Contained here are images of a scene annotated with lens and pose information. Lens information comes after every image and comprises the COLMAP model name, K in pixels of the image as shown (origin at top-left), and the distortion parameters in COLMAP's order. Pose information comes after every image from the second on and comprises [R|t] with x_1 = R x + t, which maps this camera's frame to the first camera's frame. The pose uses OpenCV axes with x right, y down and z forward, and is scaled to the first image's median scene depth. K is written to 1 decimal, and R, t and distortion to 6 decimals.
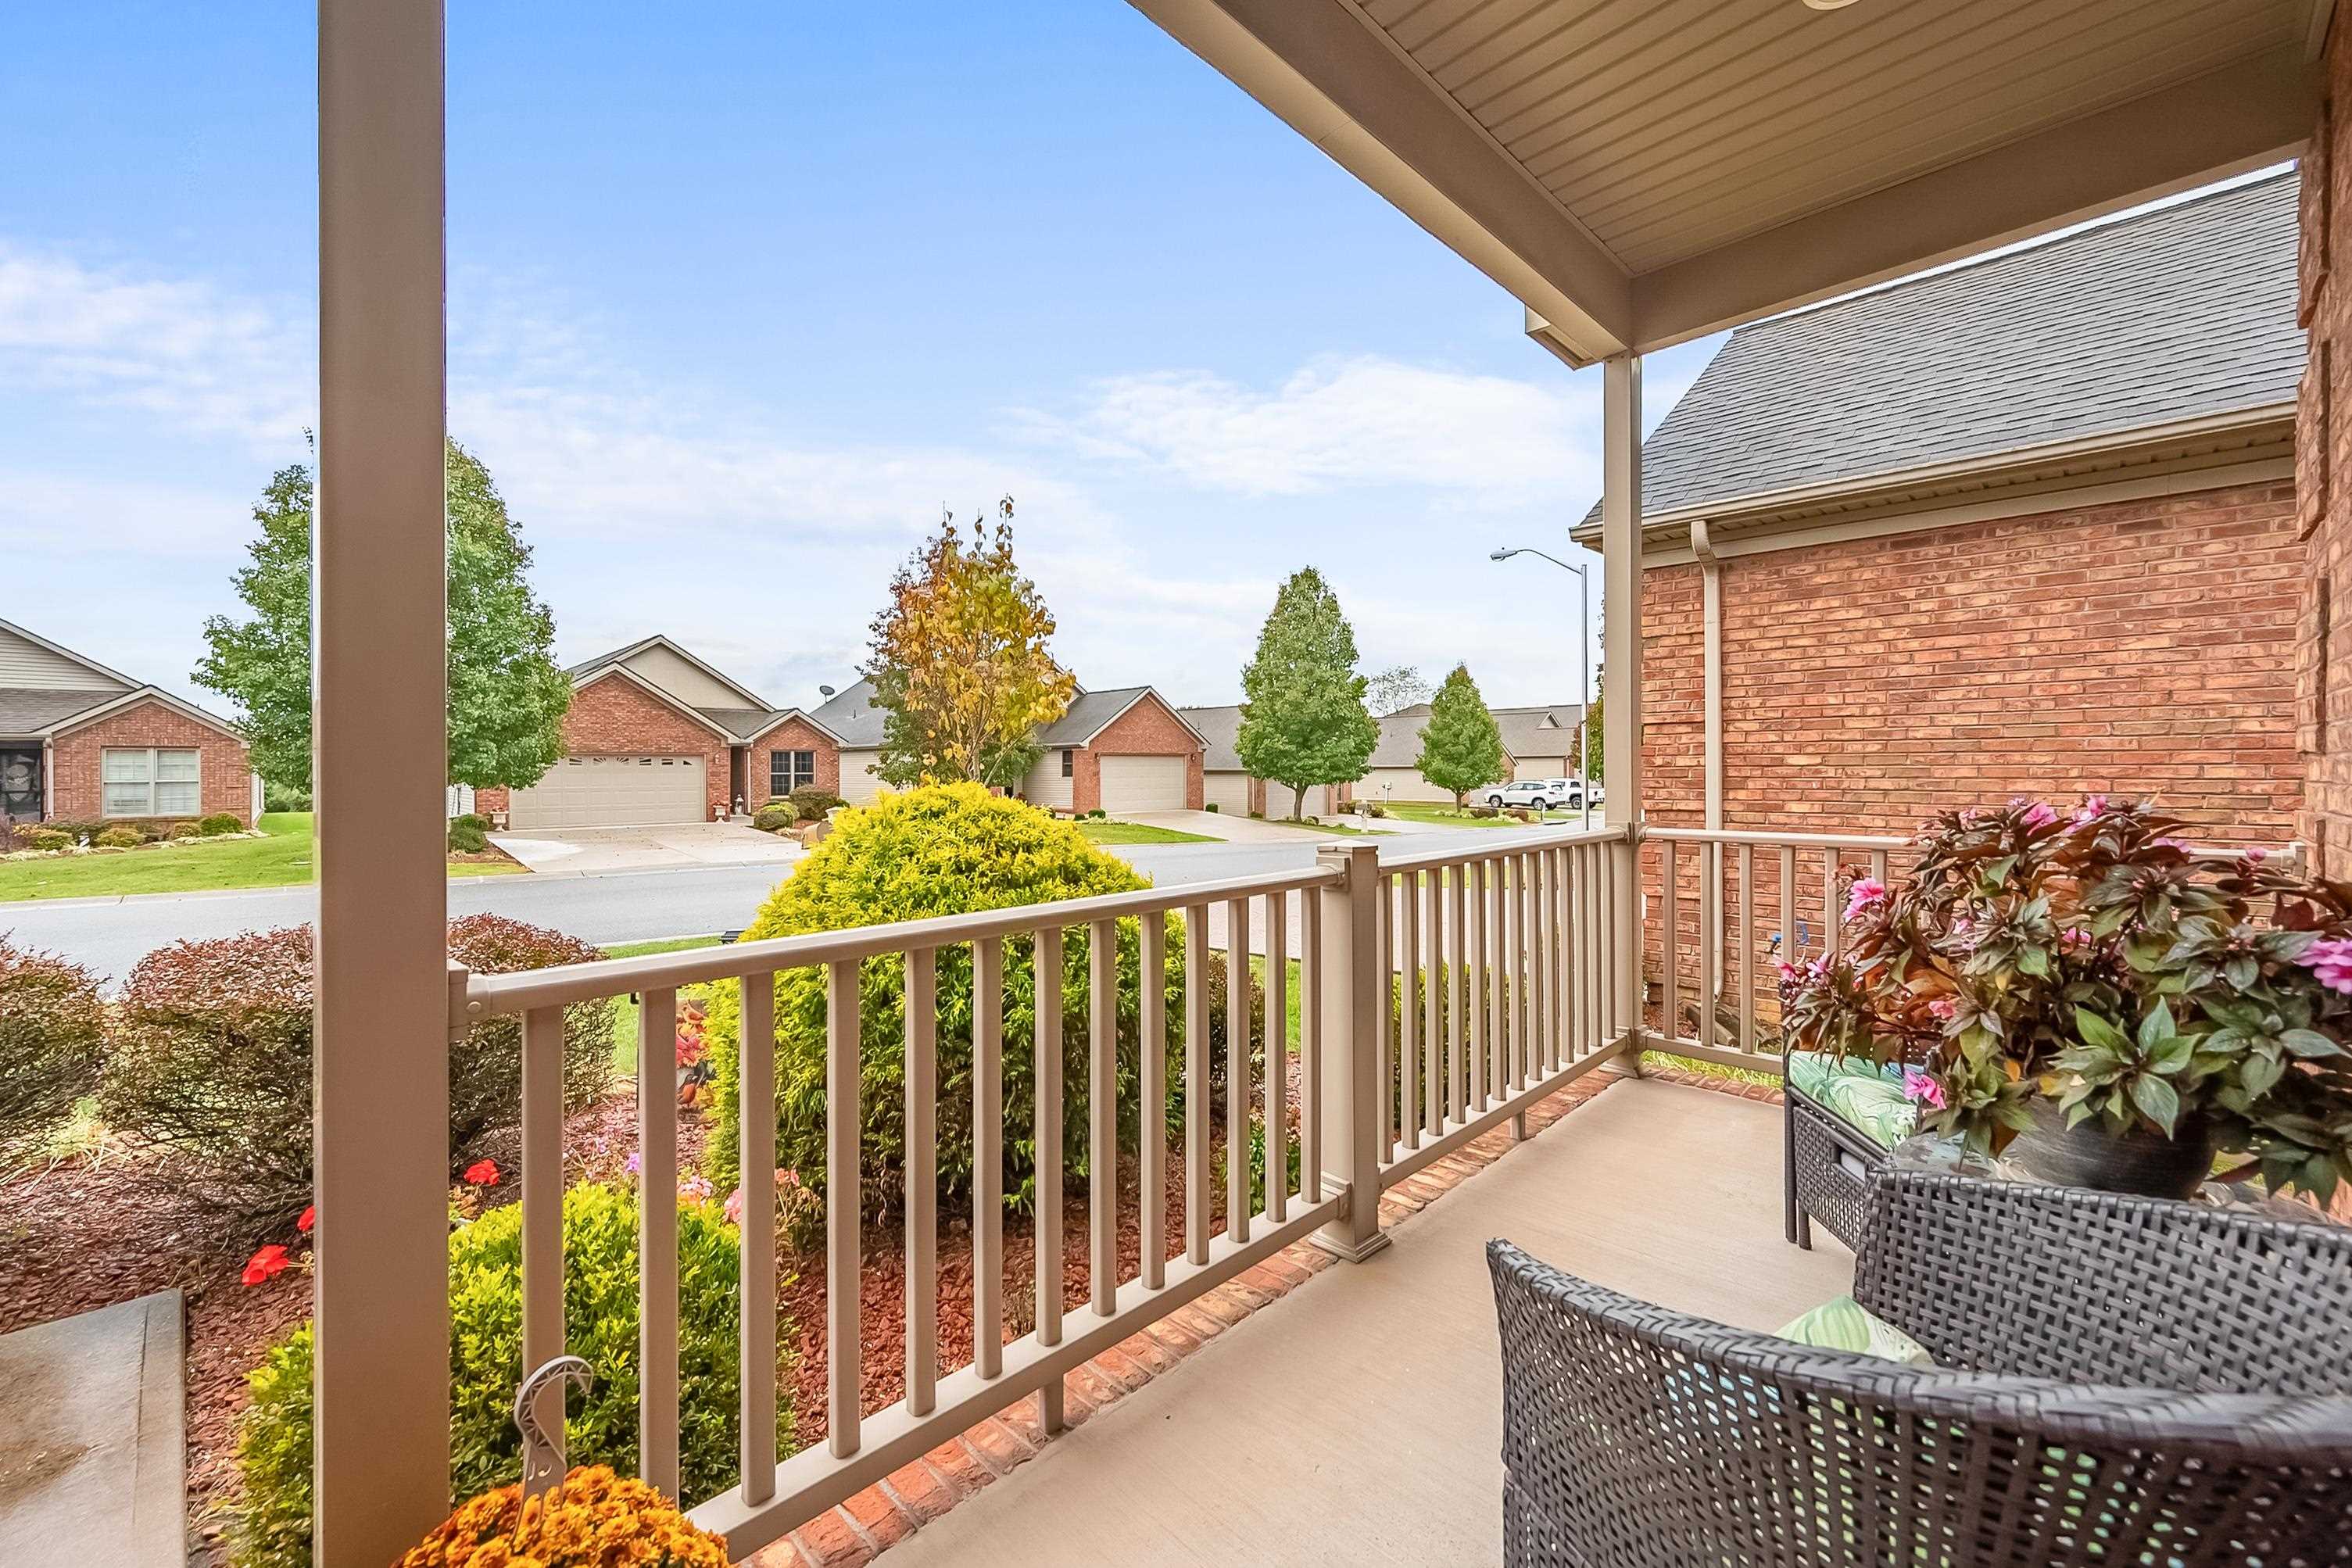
lens RADIAL K [[947.1, 0, 1182.0], [0, 947.1, 770.8], [0, 0, 1]] dist [-0.000312, 0.000665]
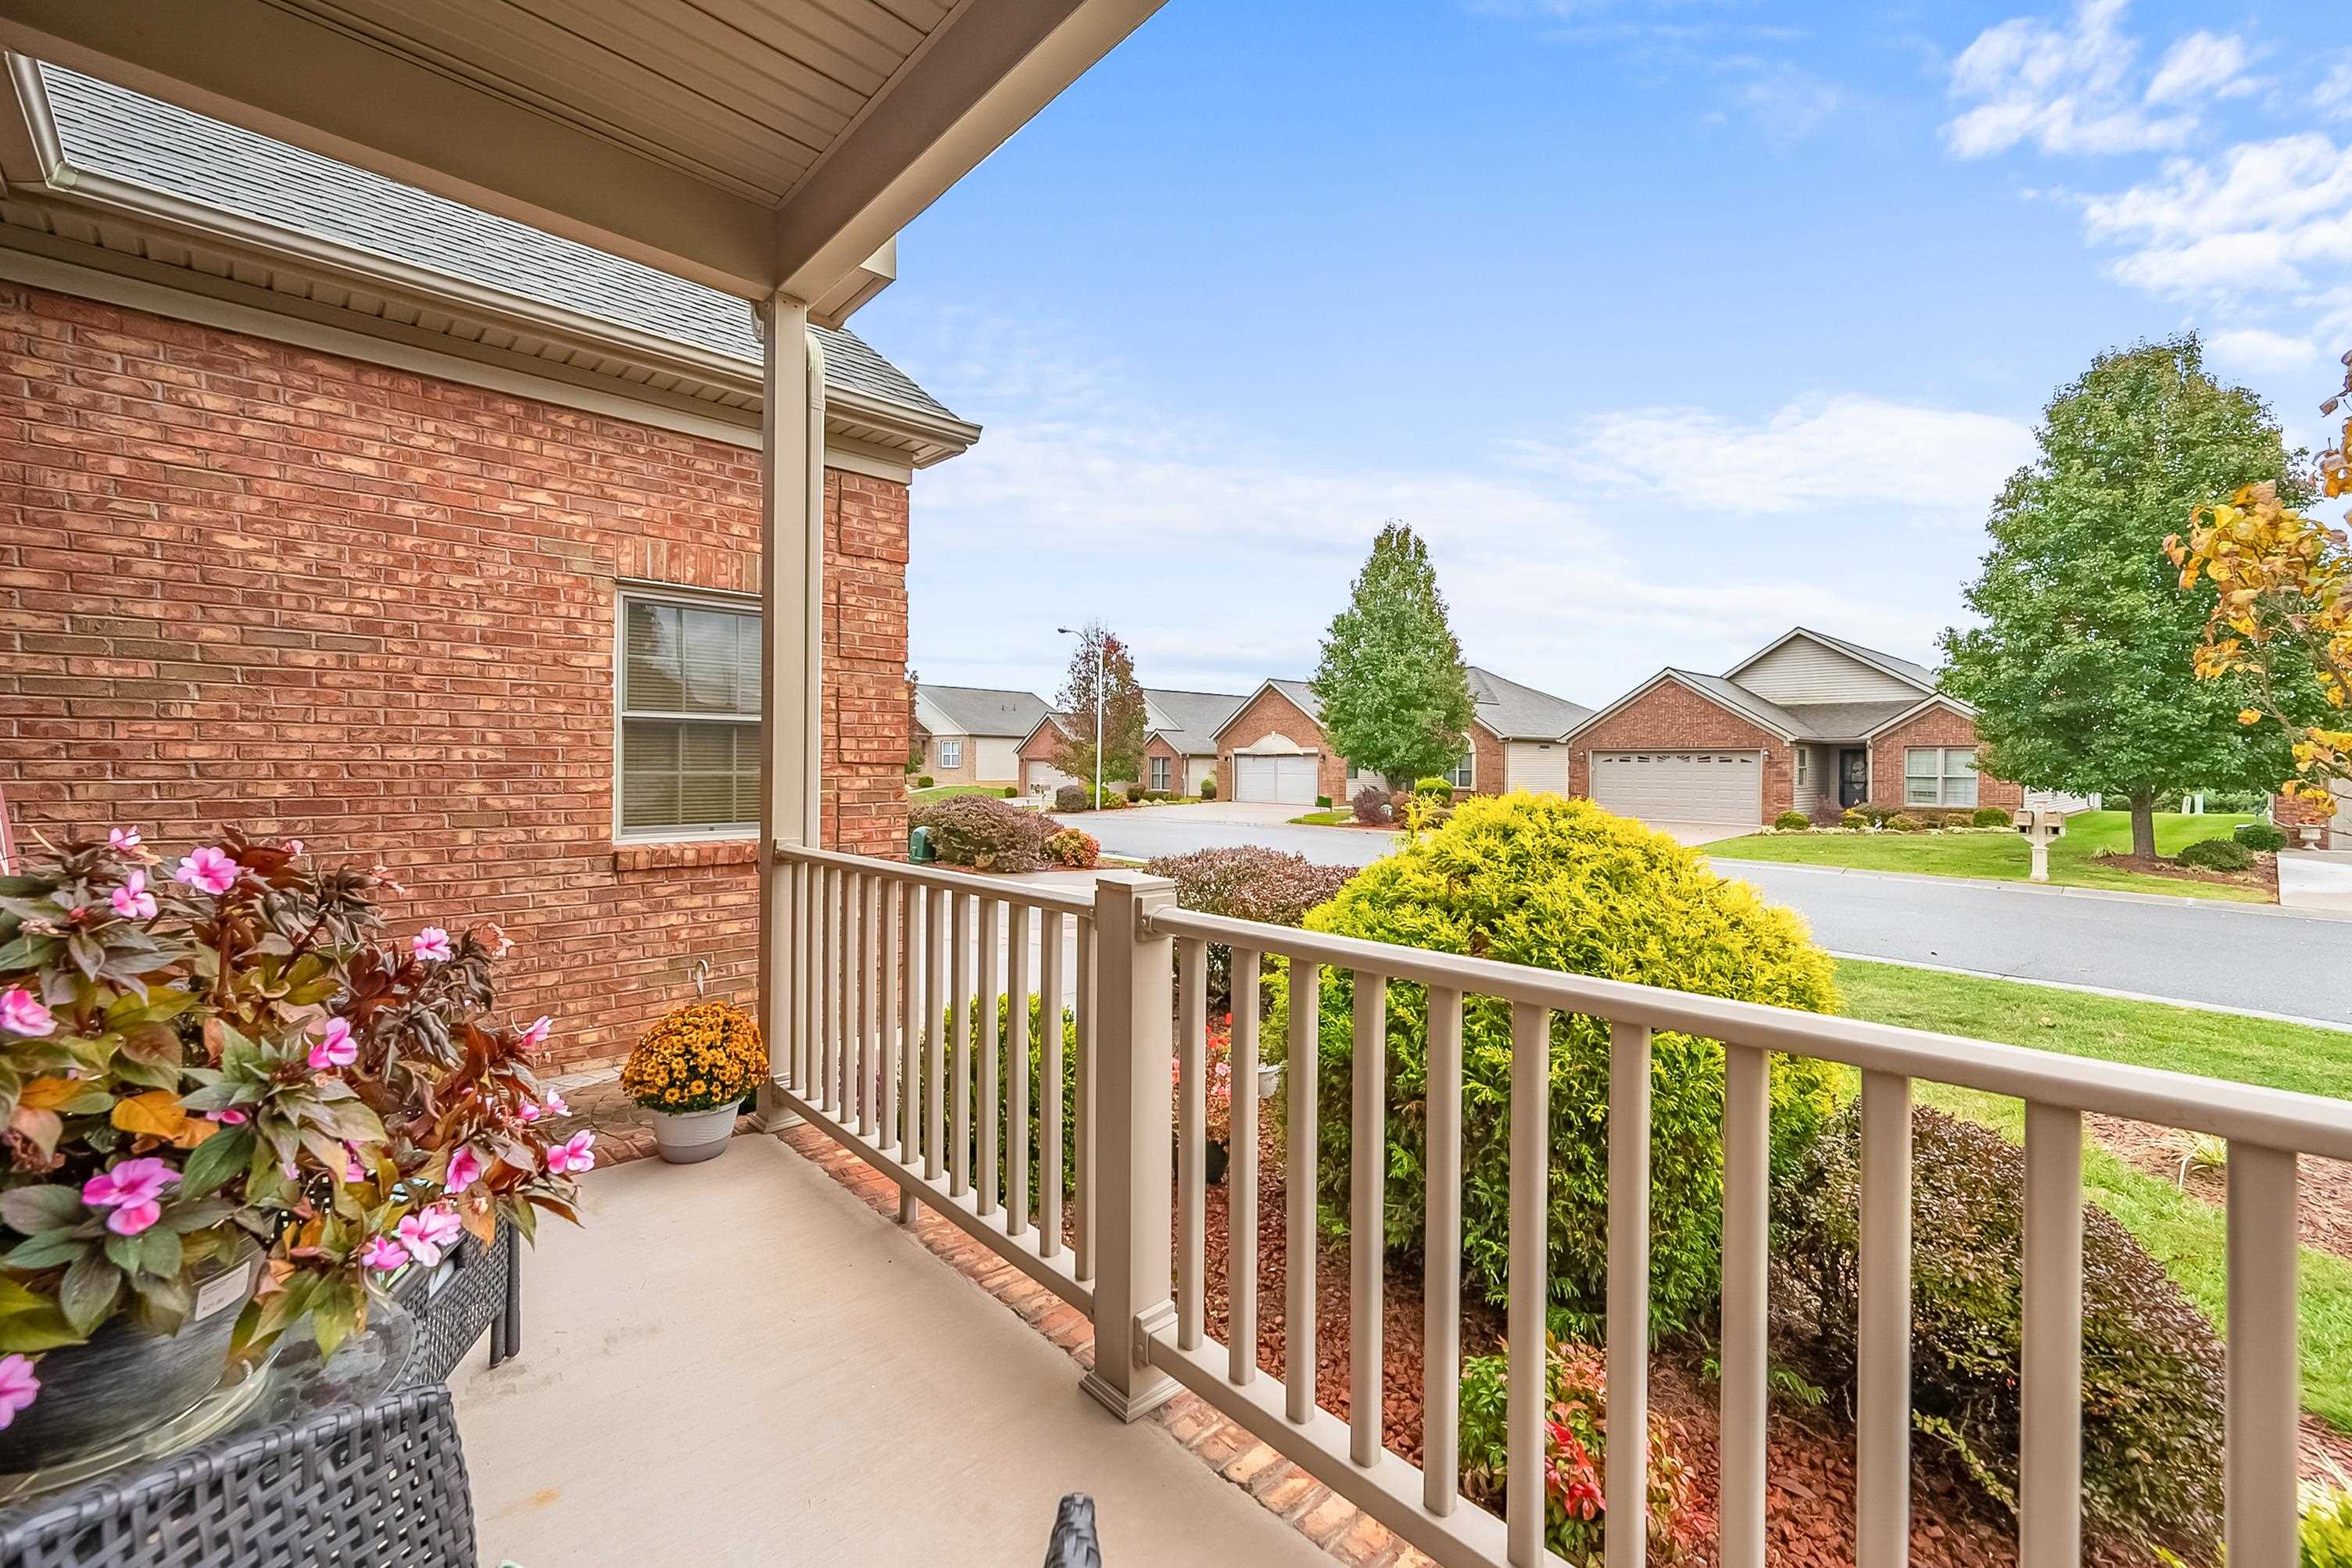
lens RADIAL K [[947.1, 0, 1181.8], [0, 947.1, 764.3], [0, 0, 1]] dist [-0.000312, 0.000665]
pose [[0.004825, 0.007482, -0.999960, 0.067412], [-0.012116, 0.999899, 0.007423, -0.001047], [0.999915, 0.012080, 0.004915, 0.083326]]
